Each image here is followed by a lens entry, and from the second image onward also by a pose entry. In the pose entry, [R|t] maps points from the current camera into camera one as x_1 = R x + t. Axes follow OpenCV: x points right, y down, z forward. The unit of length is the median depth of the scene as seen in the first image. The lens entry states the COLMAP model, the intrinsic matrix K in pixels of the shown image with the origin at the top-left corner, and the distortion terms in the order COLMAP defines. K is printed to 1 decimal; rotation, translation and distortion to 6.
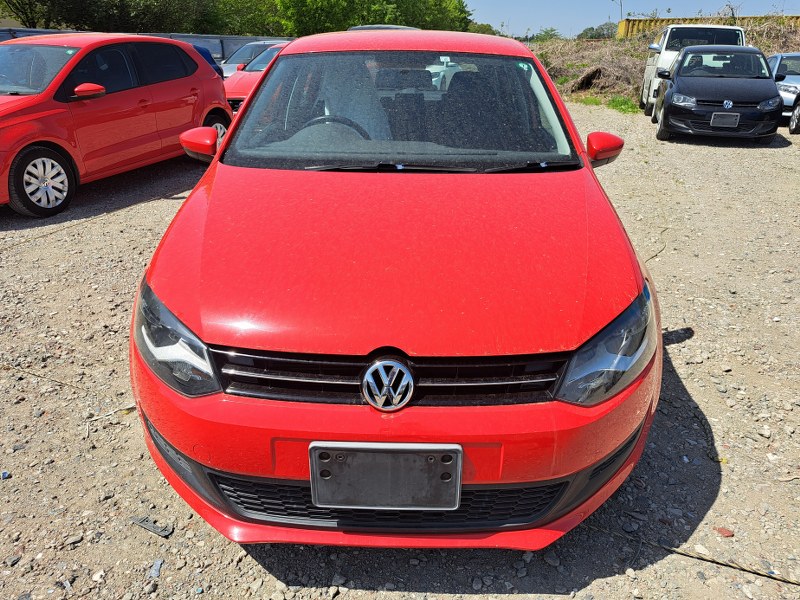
lens RADIAL K [[589.4, 0, 400.0], [0, 589.4, 302.1], [0, 0, 1]] dist [0.044057, -0.031668]
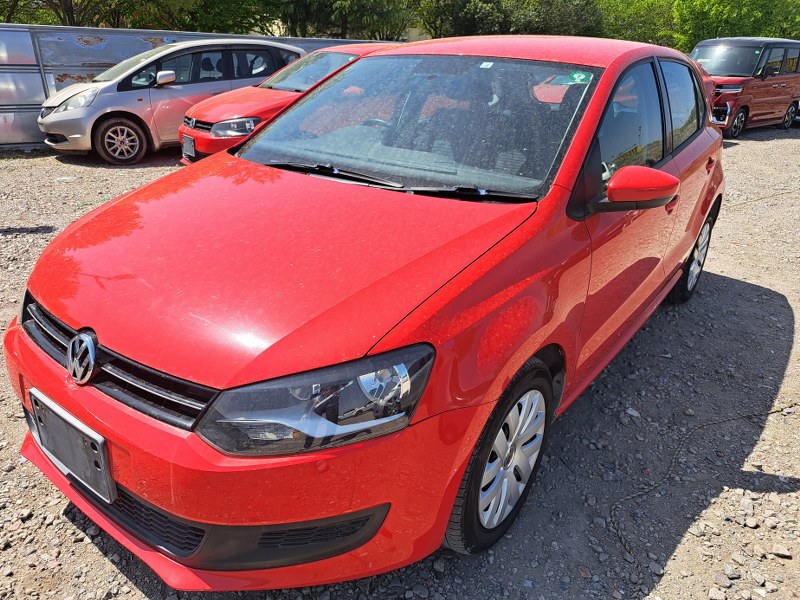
lens RADIAL K [[589.4, 0, 401.8], [0, 589.4, 299.8], [0, 0, 1]] dist [0.044057, -0.031668]
pose [[0.813074, 0.247146, -0.527096, 0.641631], [-0.259762, 0.964301, 0.051447, -0.105310], [0.520994, 0.095090, 0.848247, 0.266827]]
